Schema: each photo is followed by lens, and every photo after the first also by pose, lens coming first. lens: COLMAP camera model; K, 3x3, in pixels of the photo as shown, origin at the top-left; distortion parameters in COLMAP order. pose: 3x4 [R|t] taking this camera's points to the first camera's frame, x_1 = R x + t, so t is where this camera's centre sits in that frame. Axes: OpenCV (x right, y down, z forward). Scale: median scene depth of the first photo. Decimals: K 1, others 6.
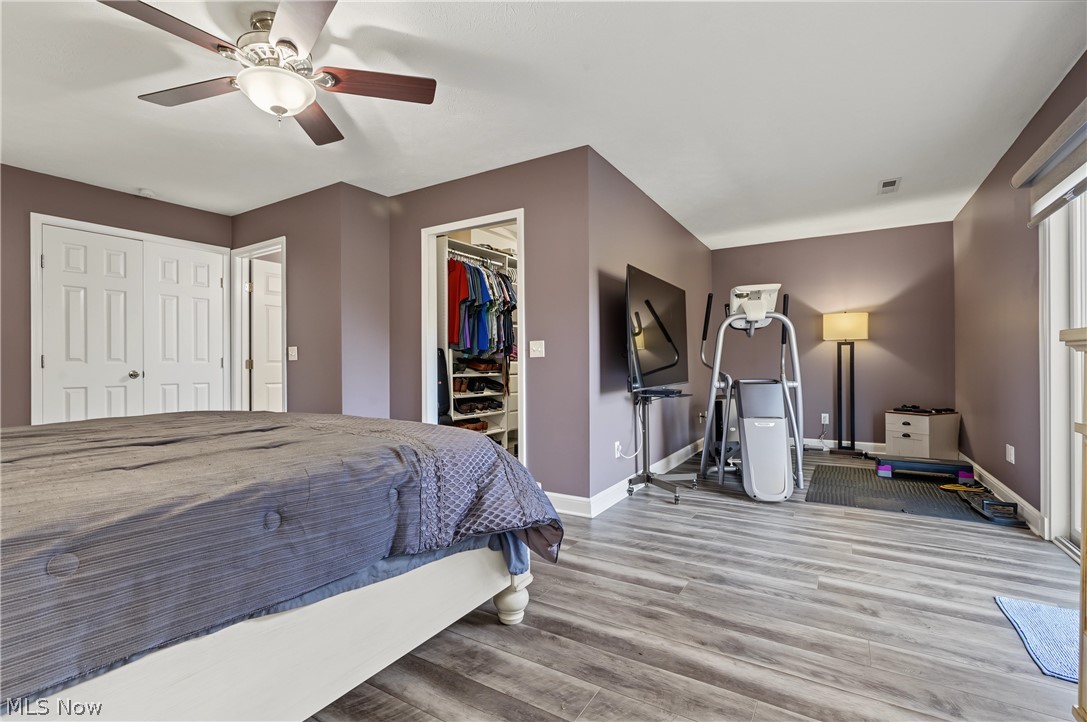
lens RADIAL K [[495.1, 0, 540.1], [0, 495.1, 365.4], [0, 0, 1]] dist [0.000877, 0.000033]
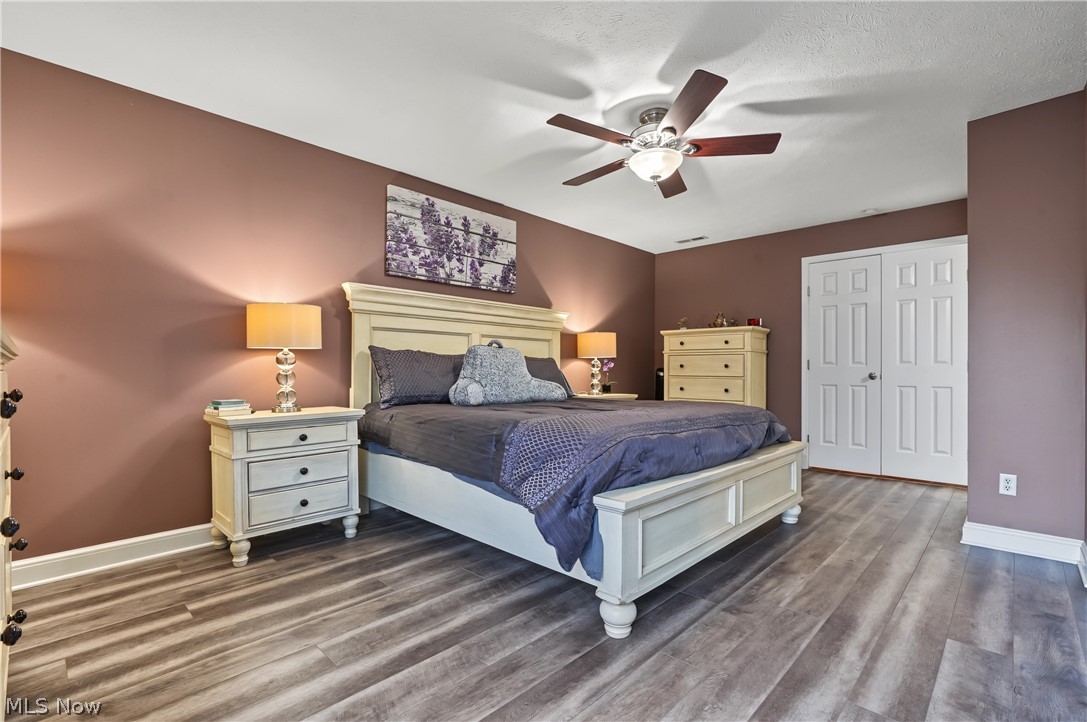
lens RADIAL K [[495.1, 0, 540.1], [0, 495.1, 365.4], [0, 0, 1]] dist [0.000877, 0.000033]
pose [[-0.212826, -0.002353, -0.977087, 0.457222], [-0.007870, 0.999969, -0.000694, 0.000580], [0.977058, 0.007542, -0.212838, 0.531371]]
